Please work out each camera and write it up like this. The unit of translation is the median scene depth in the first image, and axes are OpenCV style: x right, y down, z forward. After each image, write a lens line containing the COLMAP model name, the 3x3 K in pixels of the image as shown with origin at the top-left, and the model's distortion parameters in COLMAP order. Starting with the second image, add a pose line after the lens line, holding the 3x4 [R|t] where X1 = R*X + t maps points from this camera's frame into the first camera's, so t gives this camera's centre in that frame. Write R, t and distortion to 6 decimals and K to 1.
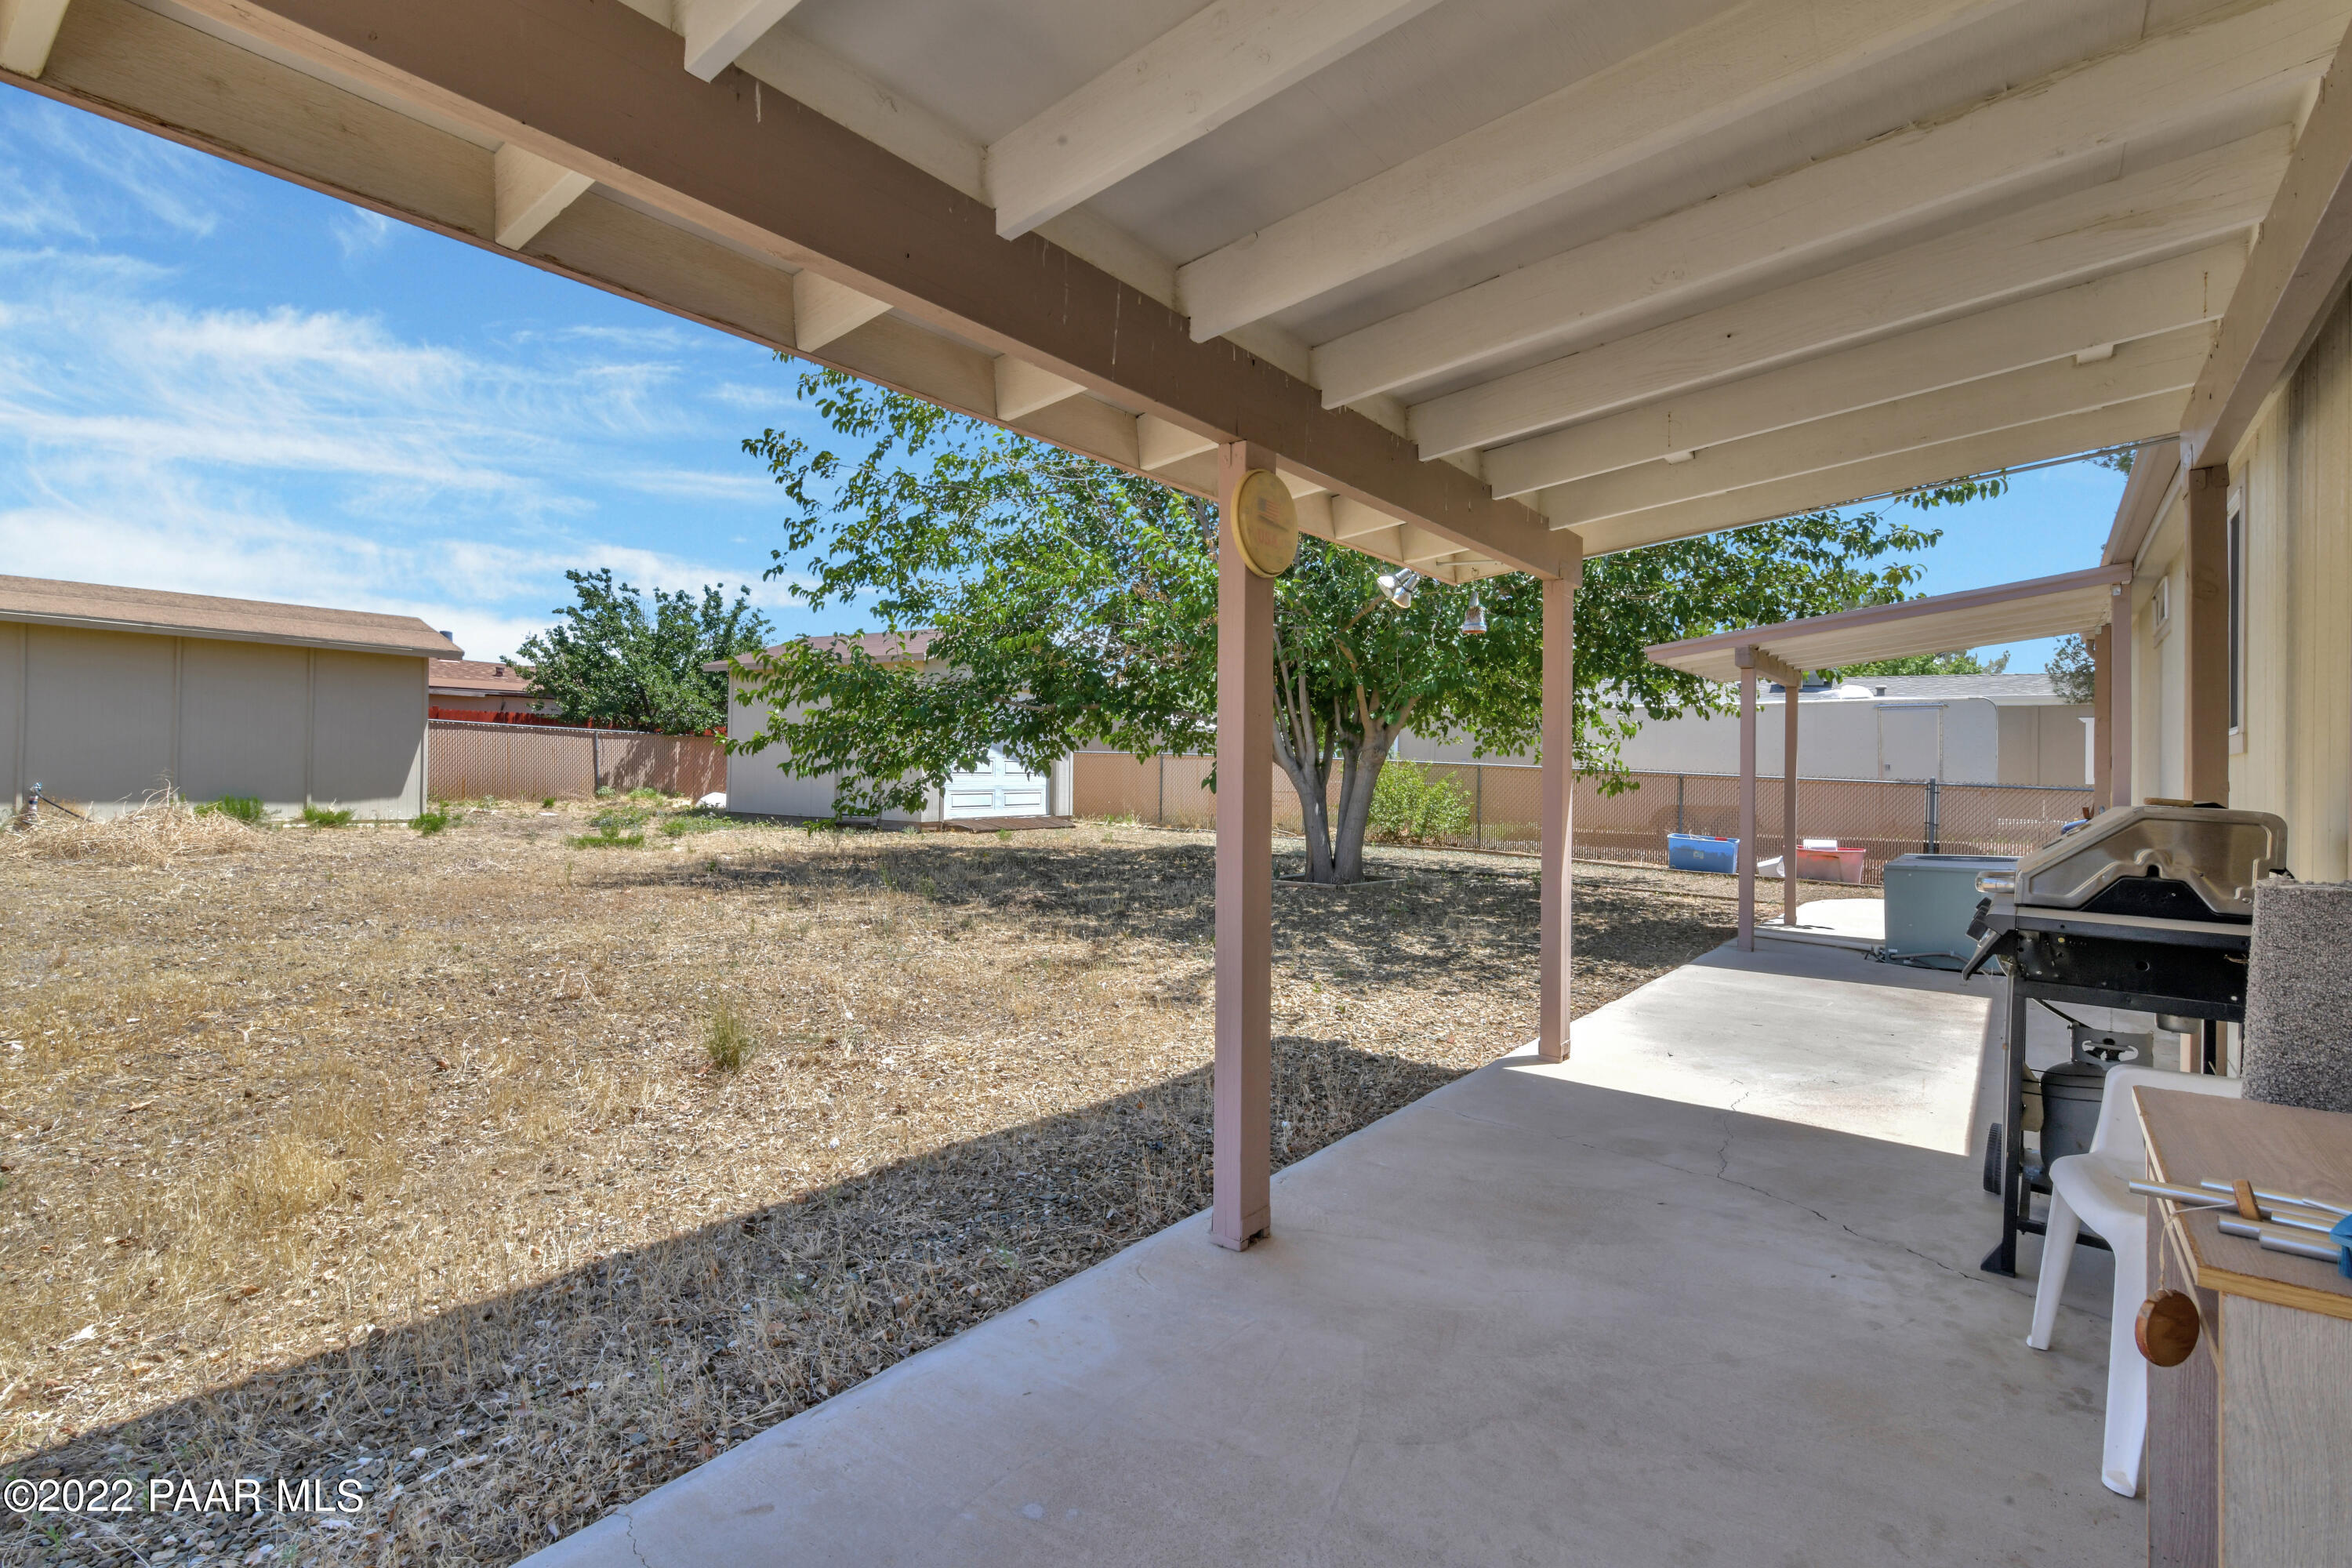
lens RADIAL K [[1100.4, 0, 1176.0], [0, 1100.4, 784.0], [0, 0, 1]] dist [0.001897, 0.000493]
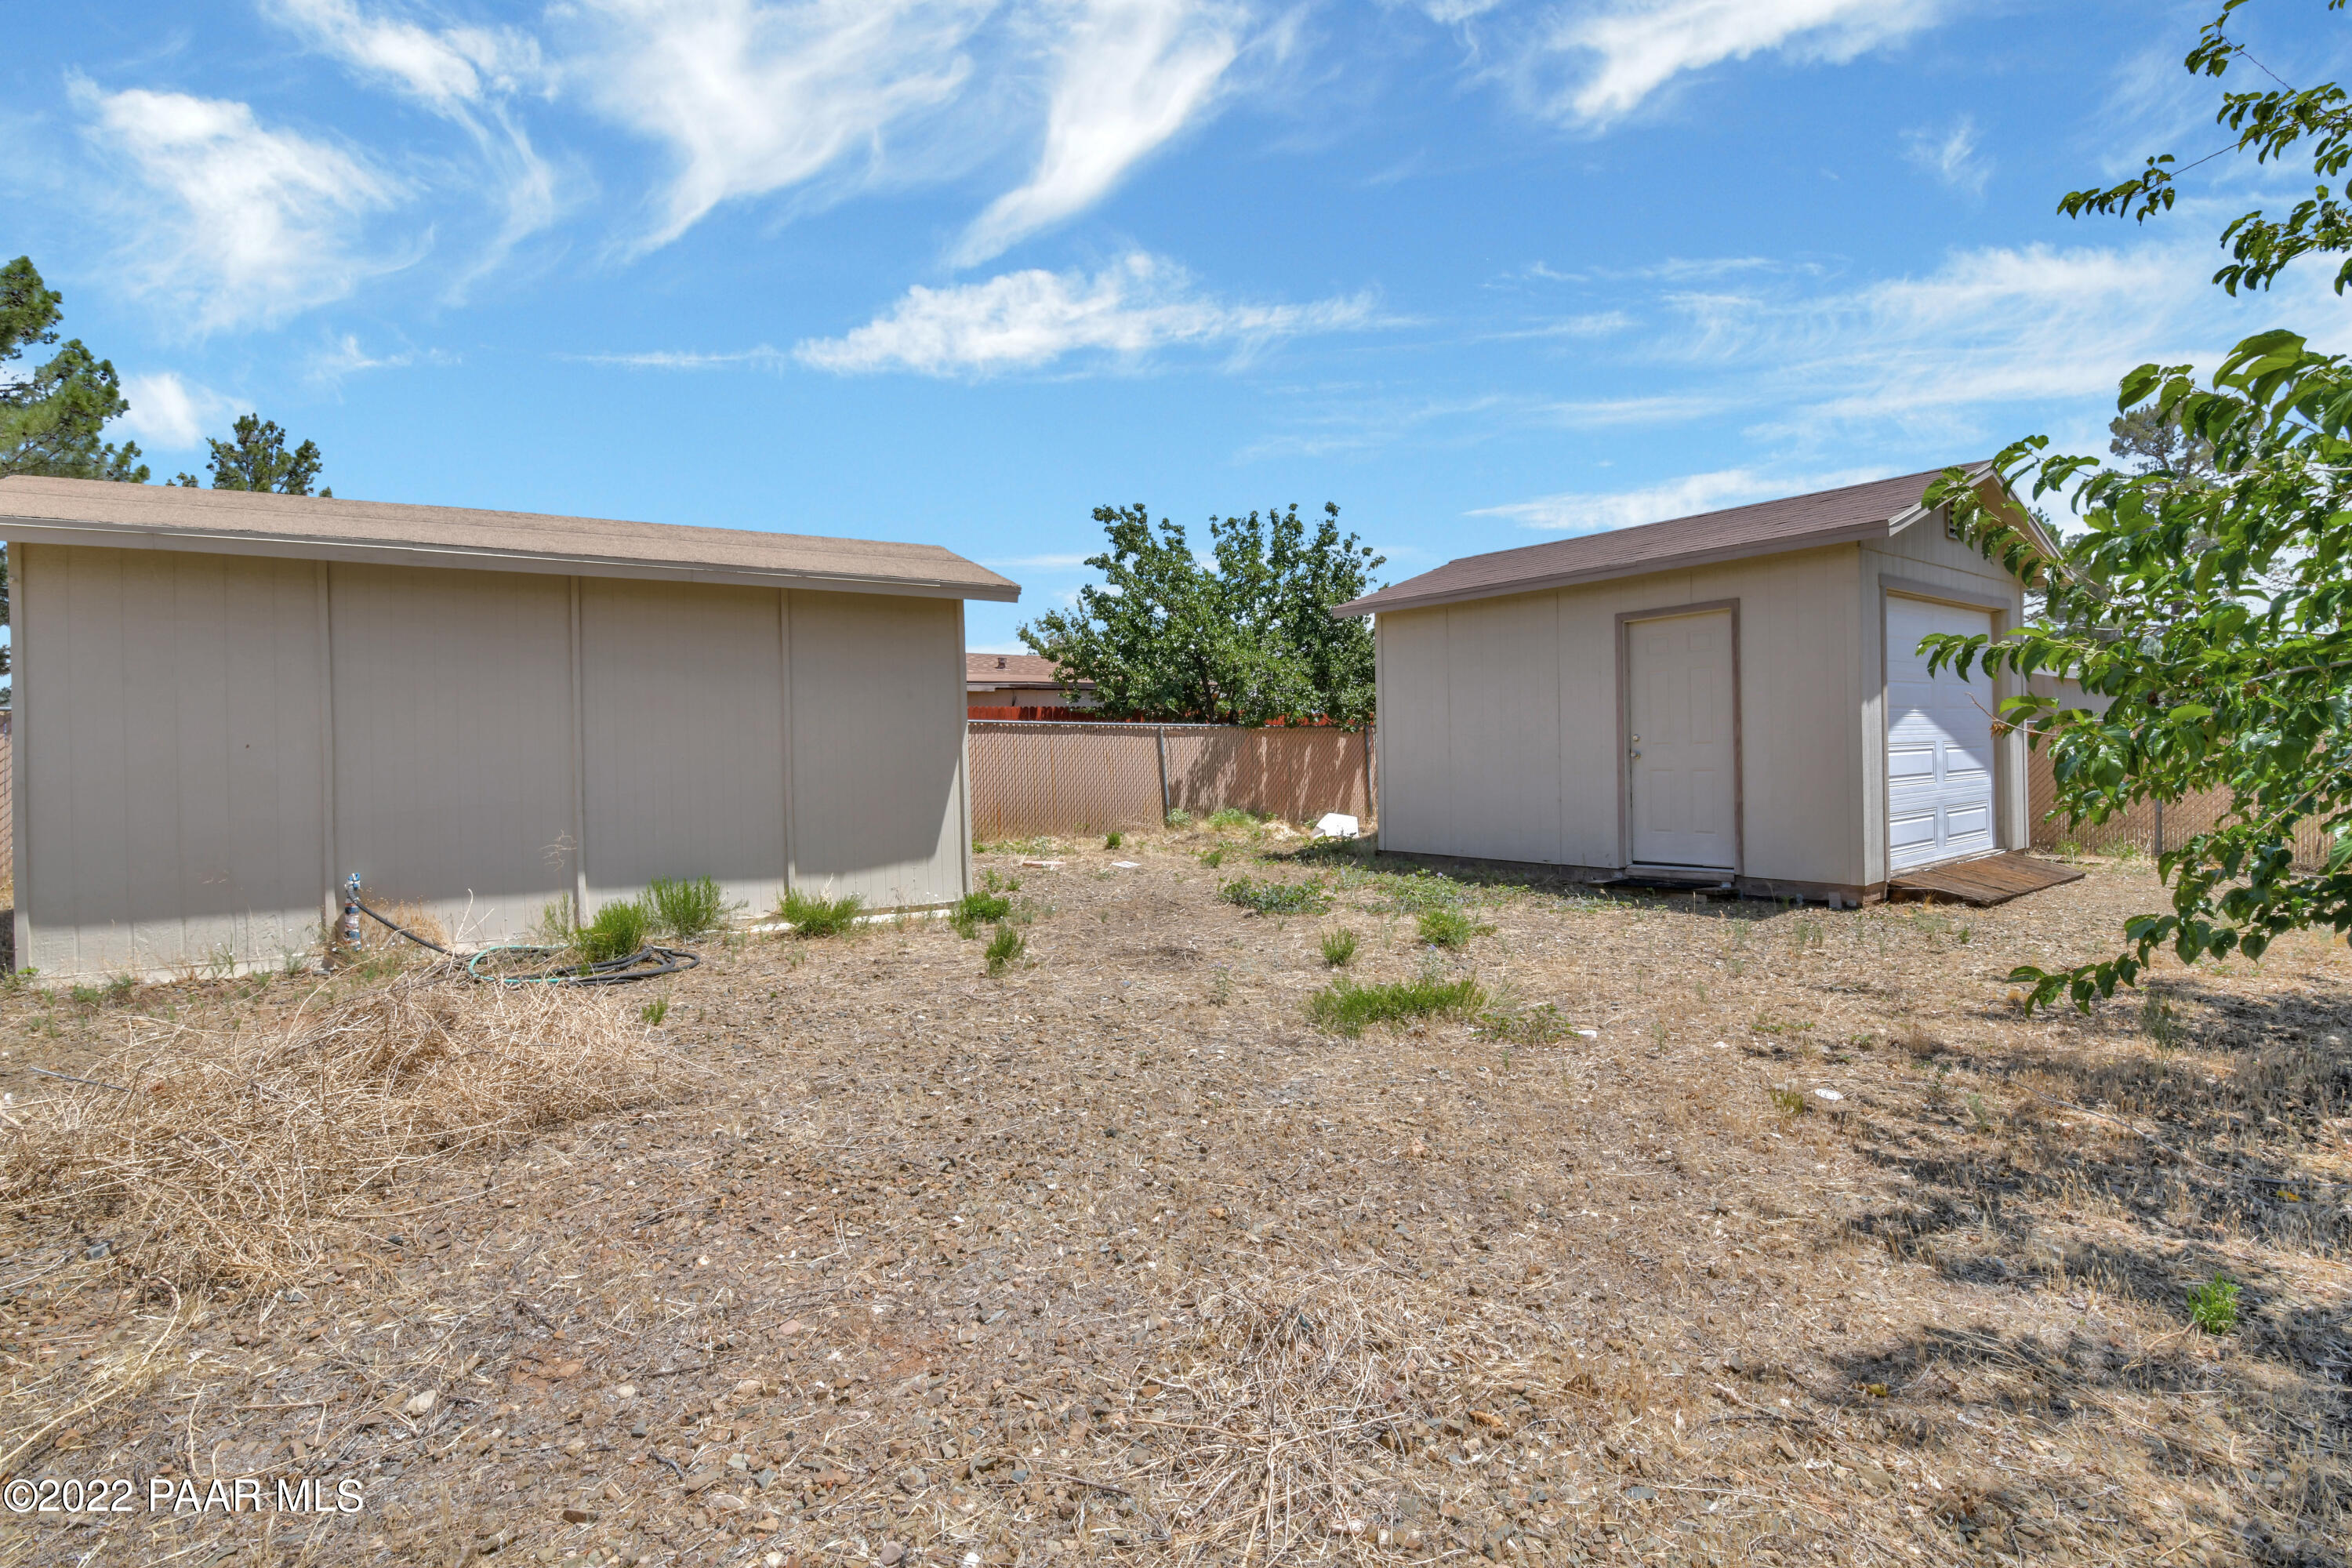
lens RADIAL K [[1078.0, 0, 1192.6], [0, 1078.0, 771.3], [0, 0, 1]] dist [0.001341, 0.000257]
pose [[0.940862, -0.032790, -0.337200, -0.278123], [0.035457, 0.999370, 0.001754, -0.020153], [0.336930, -0.013606, 0.941431, 0.375168]]
